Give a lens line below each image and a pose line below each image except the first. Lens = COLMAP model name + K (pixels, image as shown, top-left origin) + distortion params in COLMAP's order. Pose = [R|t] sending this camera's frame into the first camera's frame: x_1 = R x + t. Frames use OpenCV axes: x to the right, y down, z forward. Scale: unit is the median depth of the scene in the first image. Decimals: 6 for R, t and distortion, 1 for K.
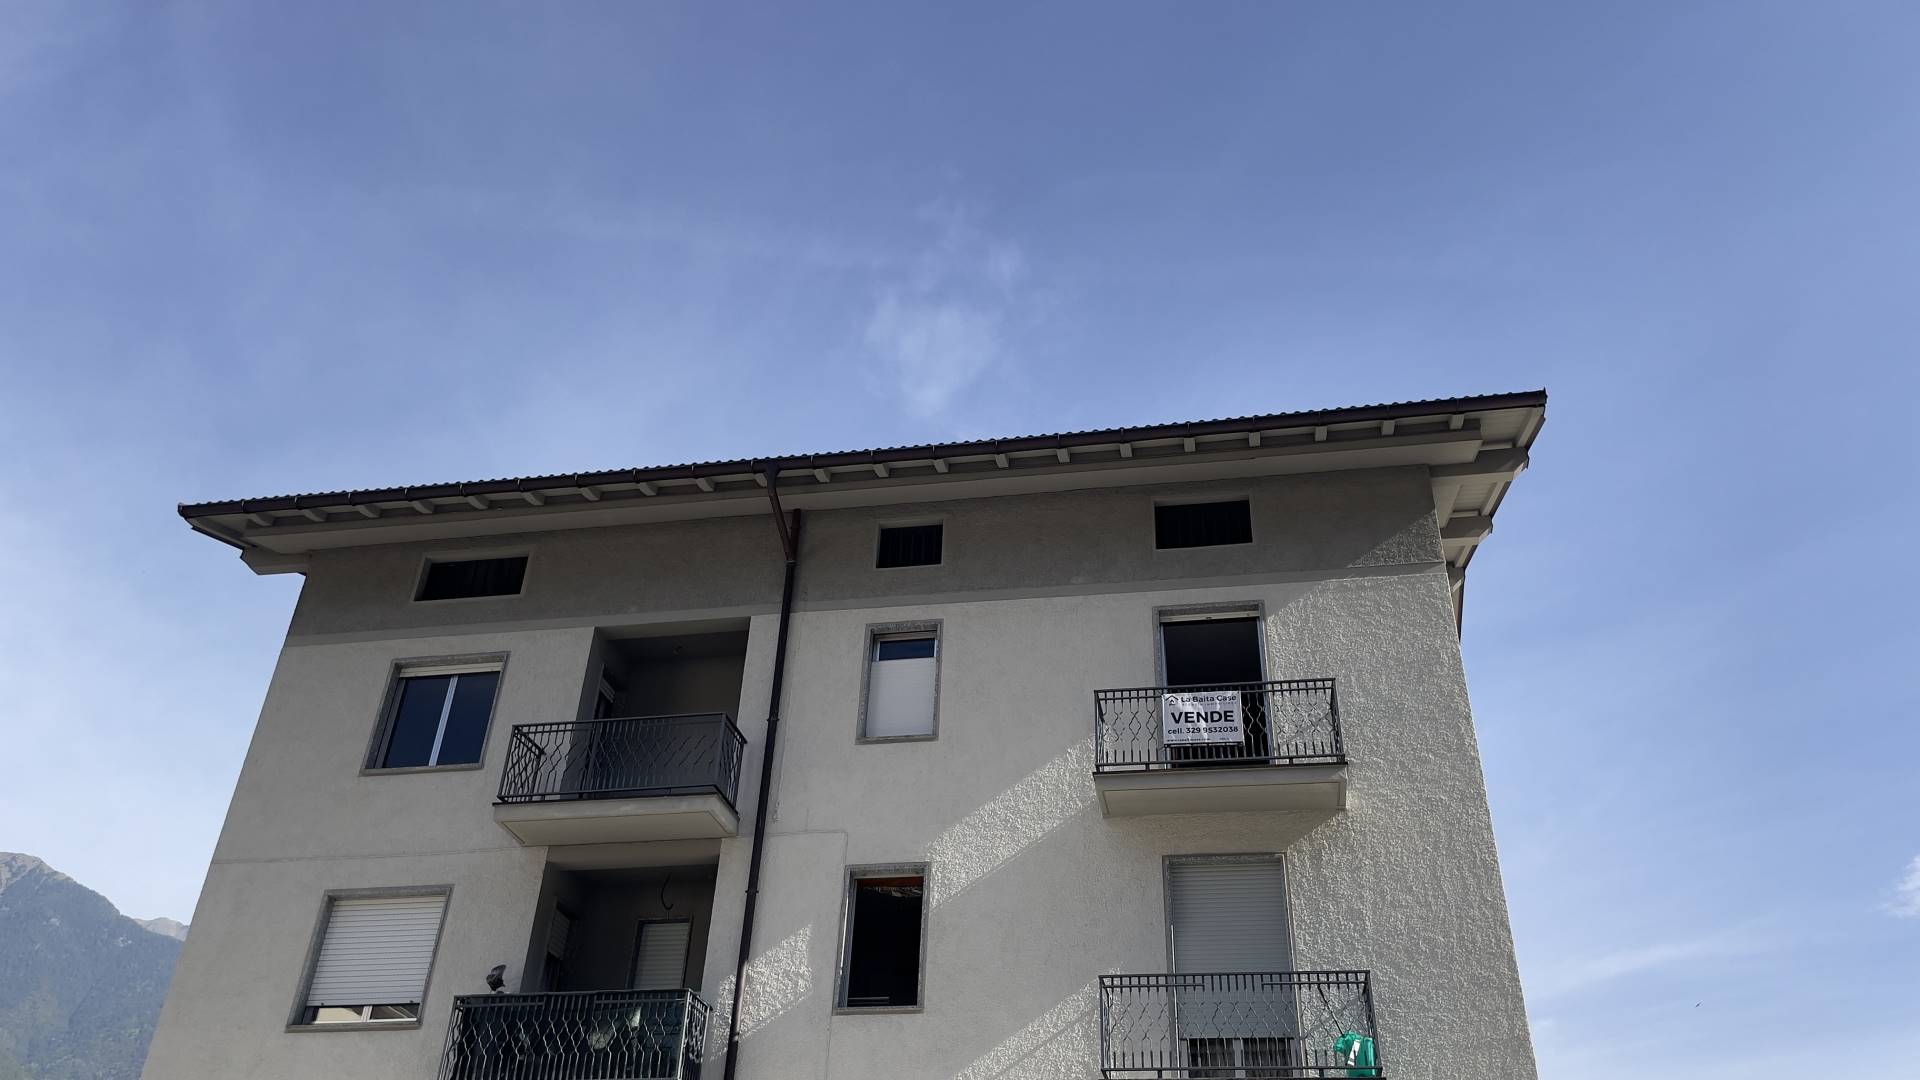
lens RADIAL K [[1474.4, 0, 979.7], [0, 1474.4, 527.9], [0, 0, 1]] dist [0.039993, -0.025010]
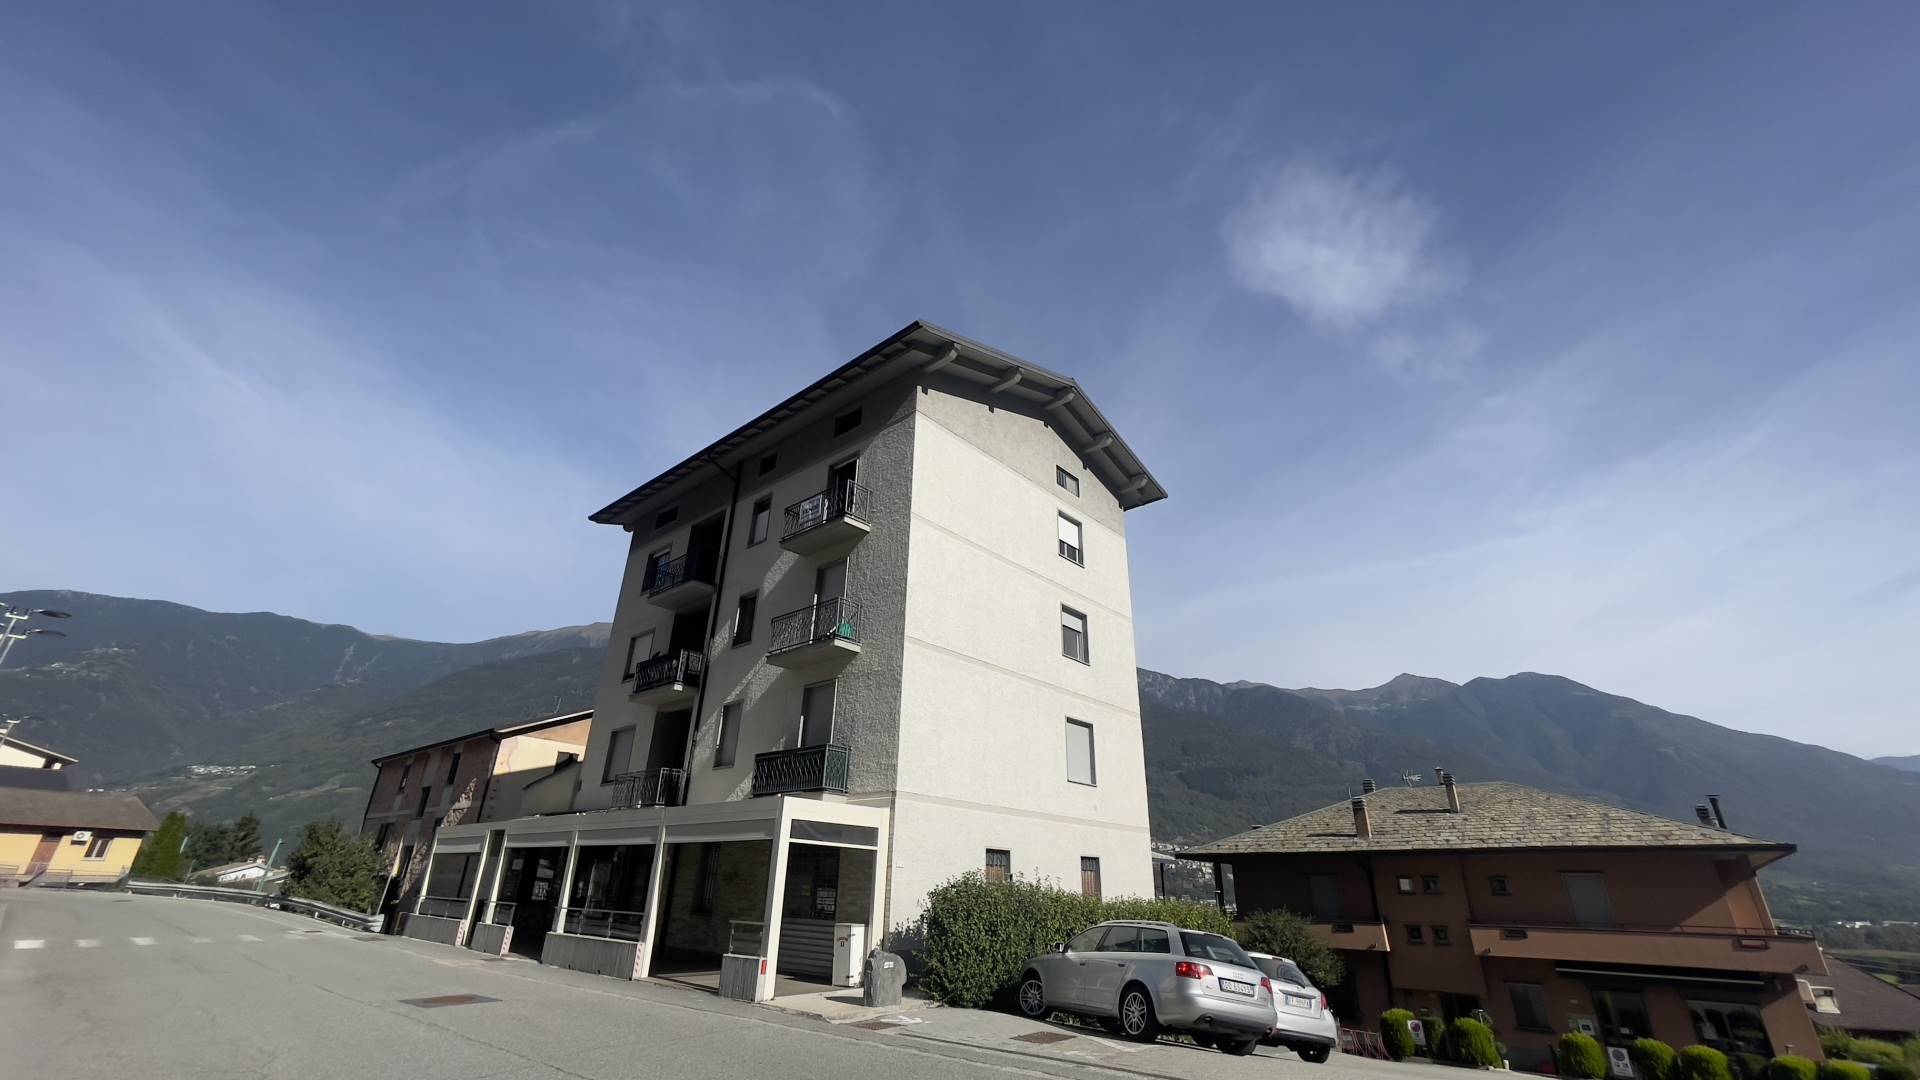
lens RADIAL K [[779.9, 0, 963.0], [0, 779.9, 537.3], [0, 0, 1]] dist [-0.007354, 0.001006]
pose [[0.856956, -0.224514, -0.463919, 0.870522], [0.285929, 0.956009, 0.065509, 0.147816], [0.428803, -0.188786, 0.883452, -0.021424]]
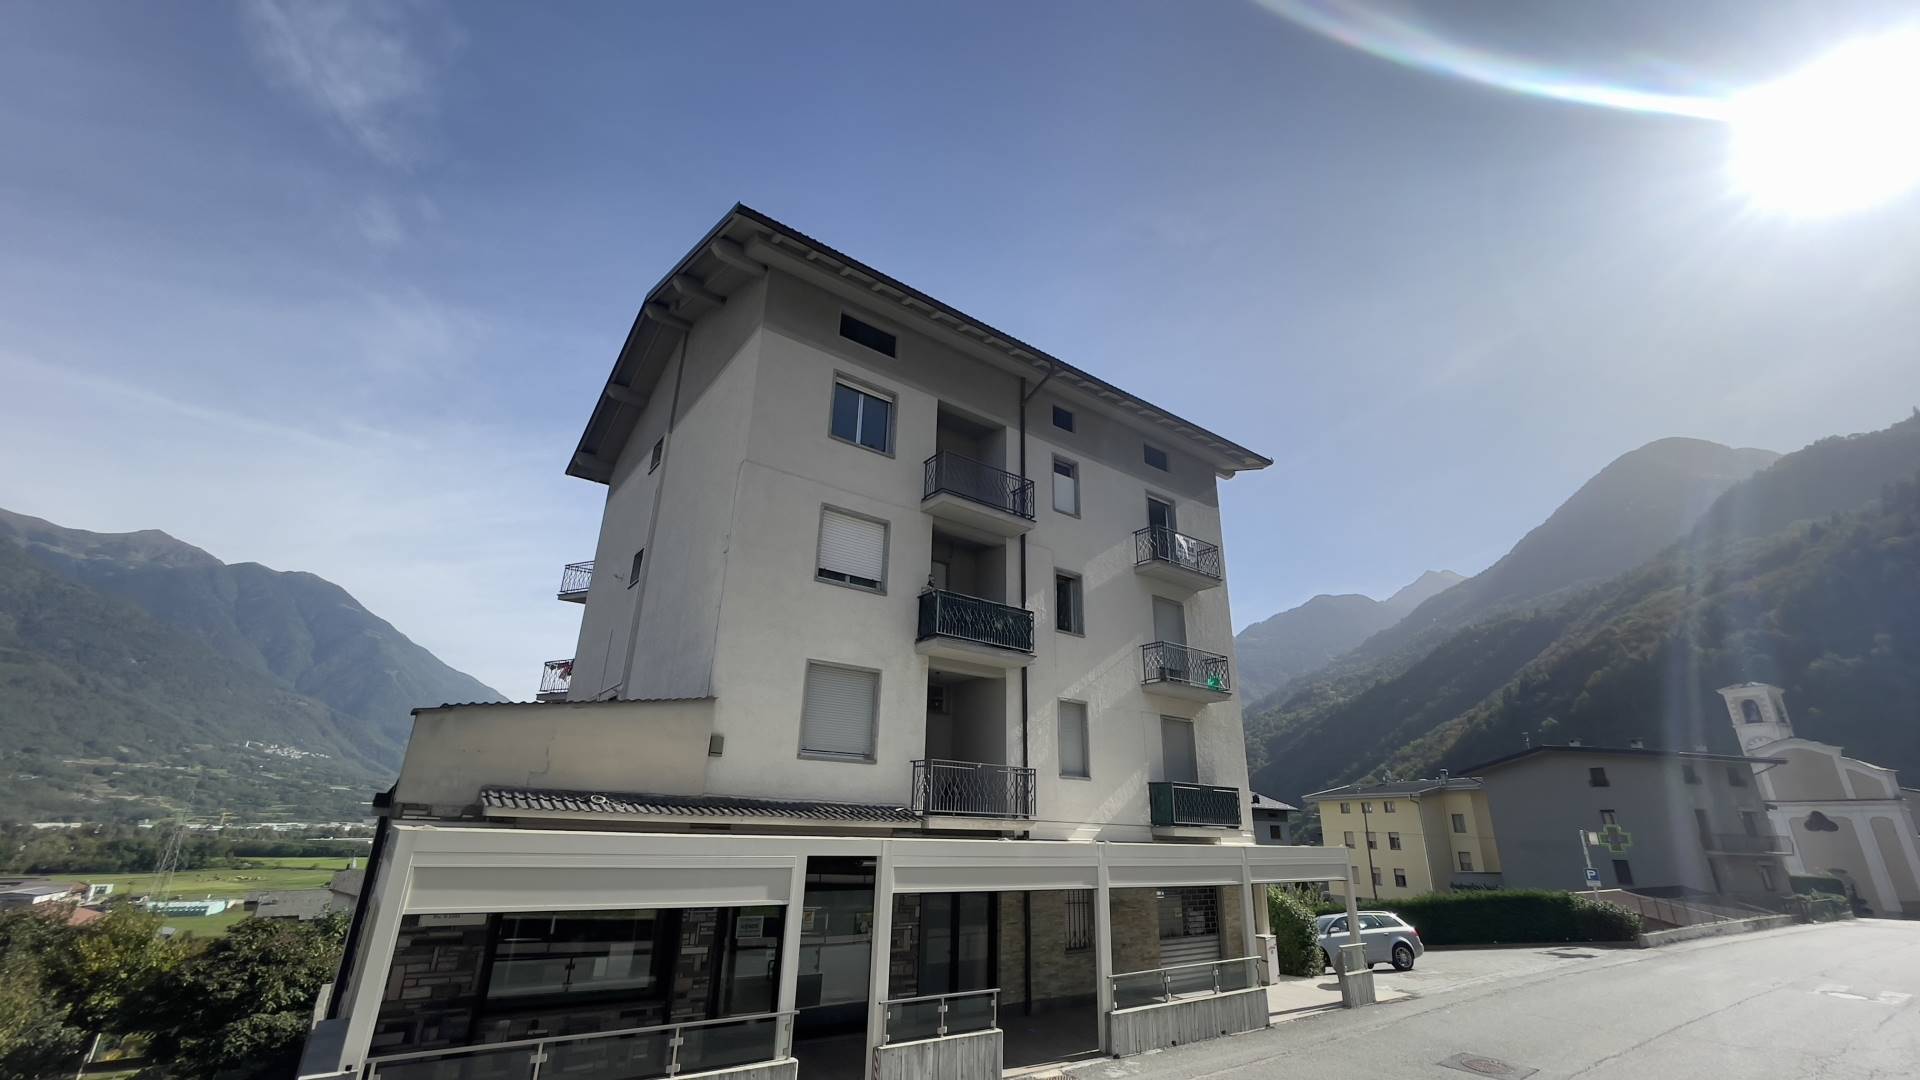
lens RADIAL K [[779.9, 0, 957.4], [0, 779.9, 532.8], [0, 0, 1]] dist [-0.007354, 0.001006]
pose [[0.684284, 0.247375, 0.685974, -0.947713], [-0.404091, 0.911694, 0.074322, 0.150882], [-0.607014, -0.328053, 0.723820, 0.265585]]
